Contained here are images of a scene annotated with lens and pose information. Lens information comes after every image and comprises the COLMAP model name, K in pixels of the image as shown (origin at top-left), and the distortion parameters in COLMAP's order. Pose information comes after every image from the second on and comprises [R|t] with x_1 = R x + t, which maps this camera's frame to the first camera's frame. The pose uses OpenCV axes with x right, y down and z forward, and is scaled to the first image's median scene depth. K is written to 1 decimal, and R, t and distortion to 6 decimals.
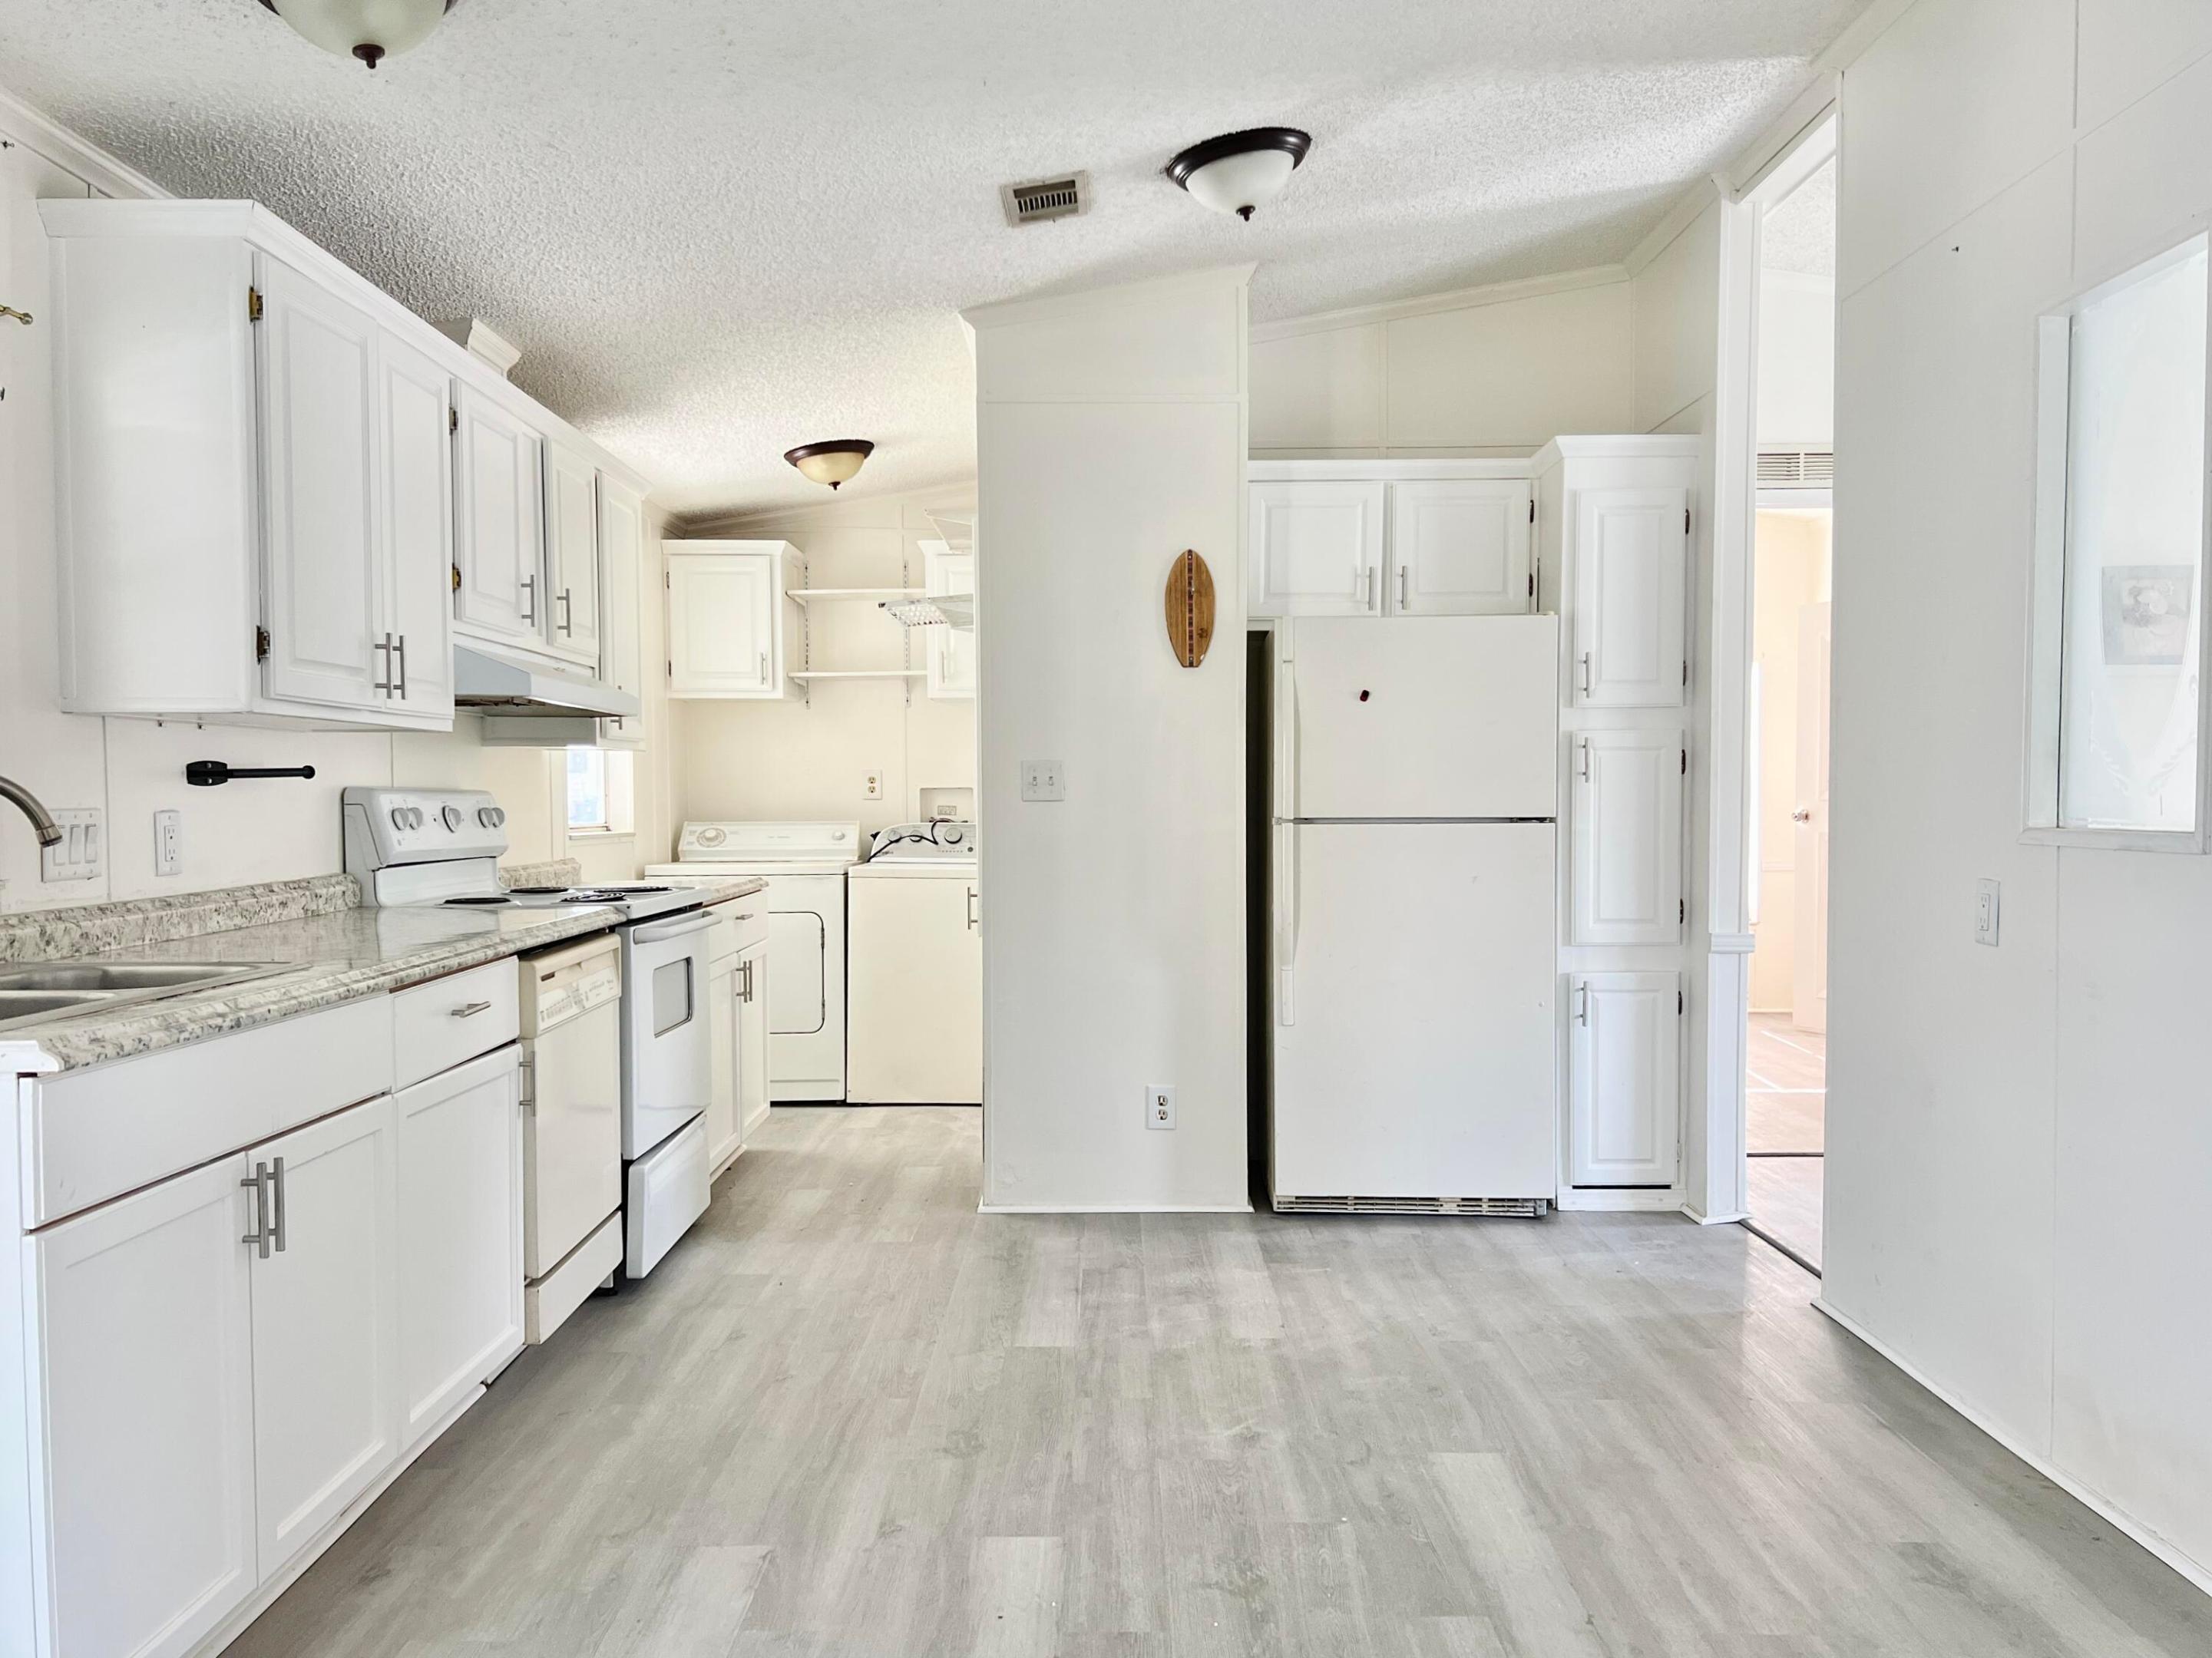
lens RADIAL K [[1717.8, 0, 1106.3], [0, 1717.8, 921.4], [0, 0, 1]] dist [0.113145, -0.135691]
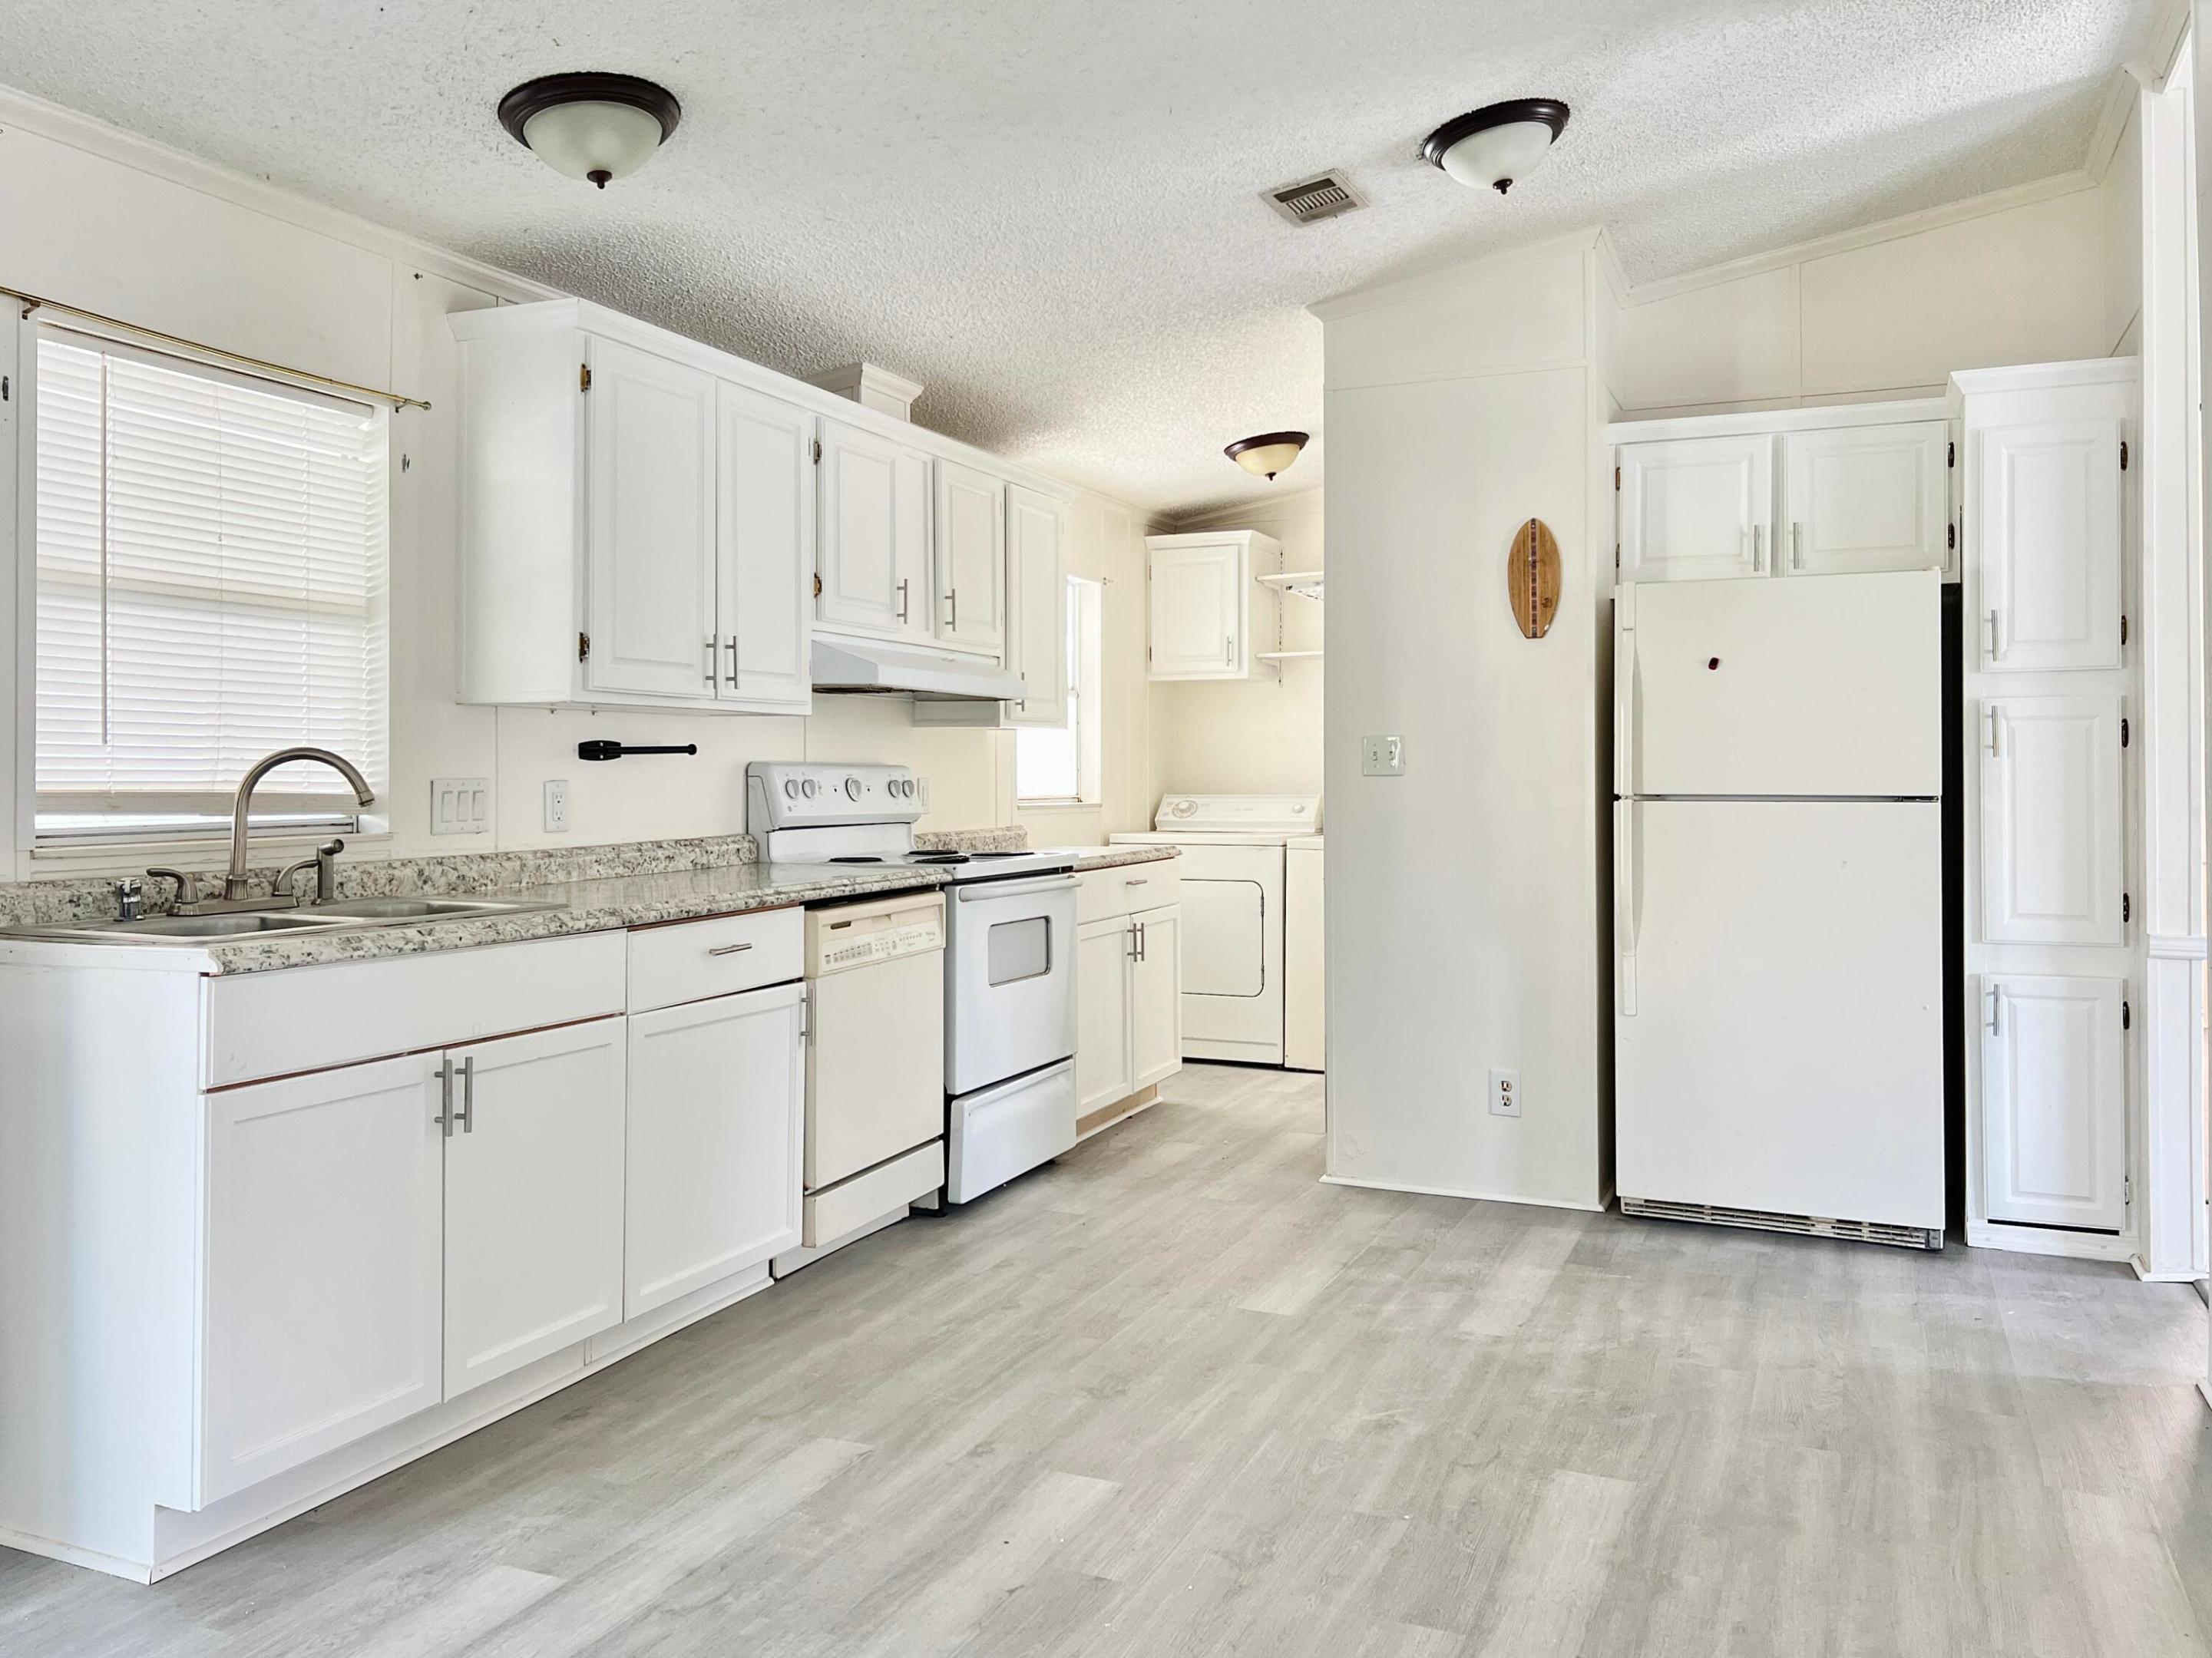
lens RADIAL K [[1695.8, 0, 1098.1], [0, 1695.8, 822.9], [0, 0, 1]] dist [0.077870, -0.078781]
pose [[0.918787, 0.015124, -0.394464, 0.240722], [-0.031810, 0.998853, -0.035796, -0.001228], [0.393470, 0.045437, 0.918214, 0.027611]]
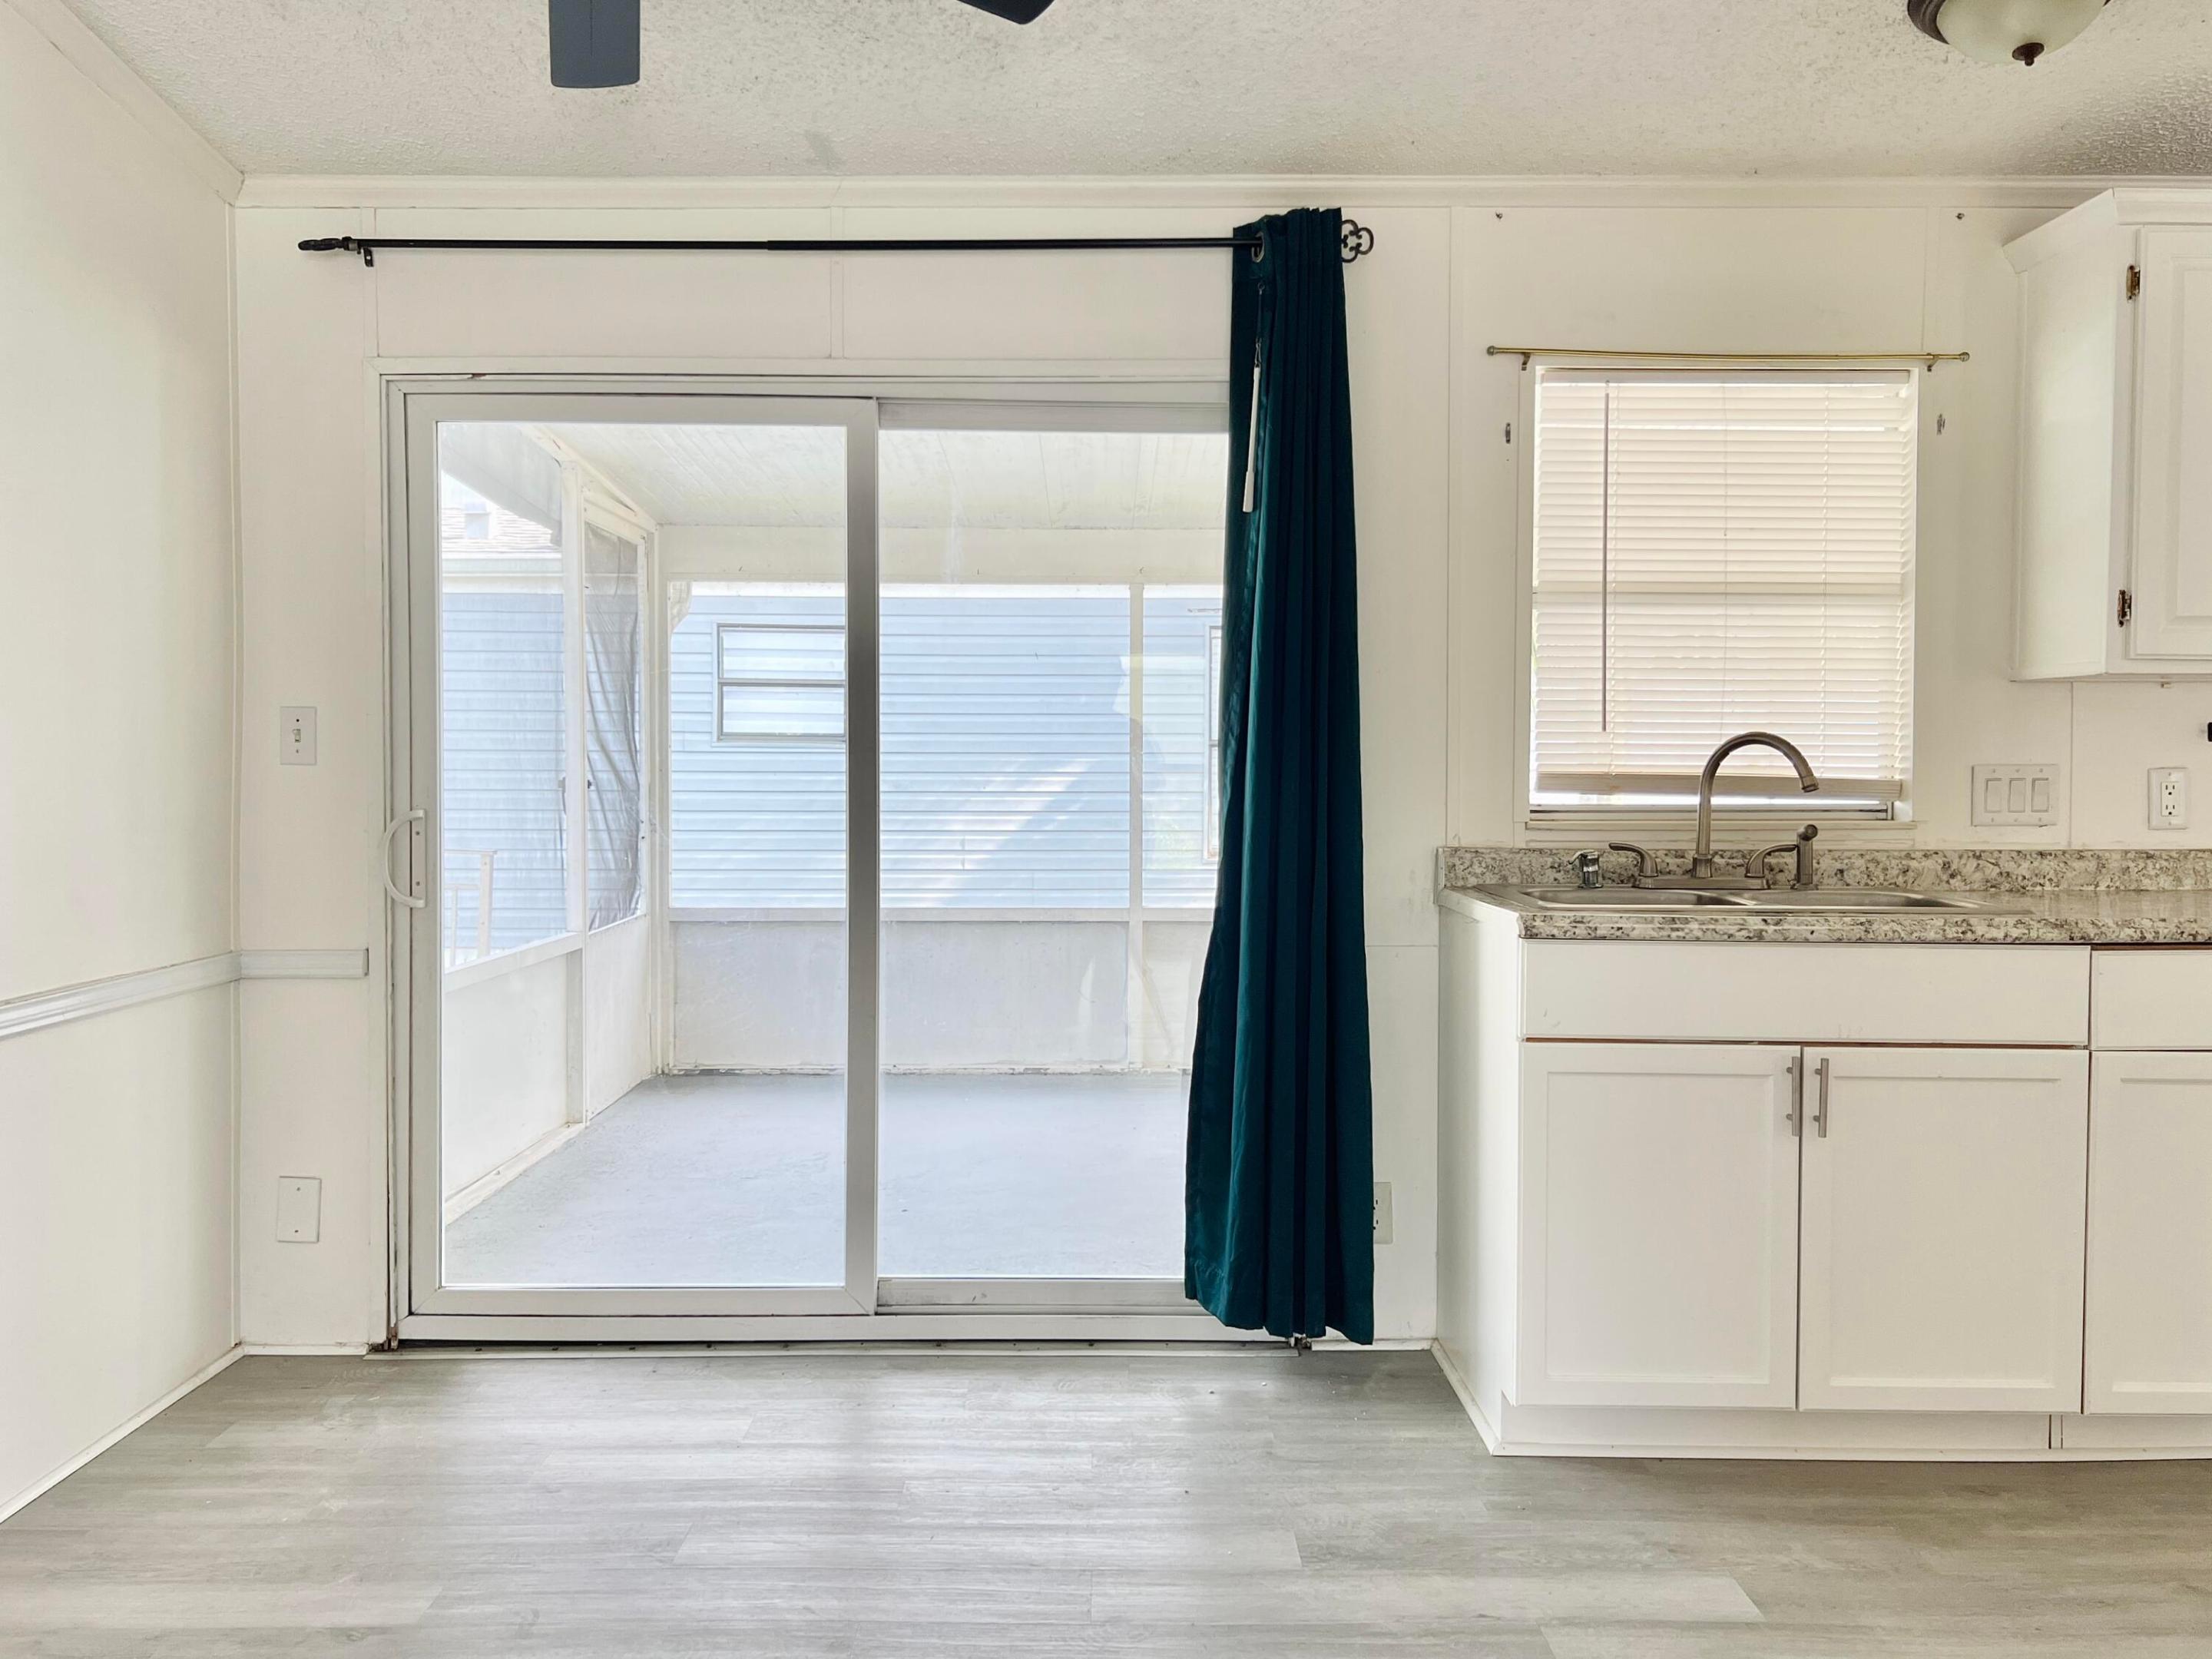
lens RADIAL K [[1687.7, 0, 1060.3], [0, 1687.7, 852.6], [0, 0, 1]] dist [0.060766, -0.059052]
pose [[0.023336, 0.062978, -0.997742, 0.374553], [-0.078025, 0.995084, 0.060985, -0.018799], [0.996678, 0.076426, 0.028135, 0.253916]]
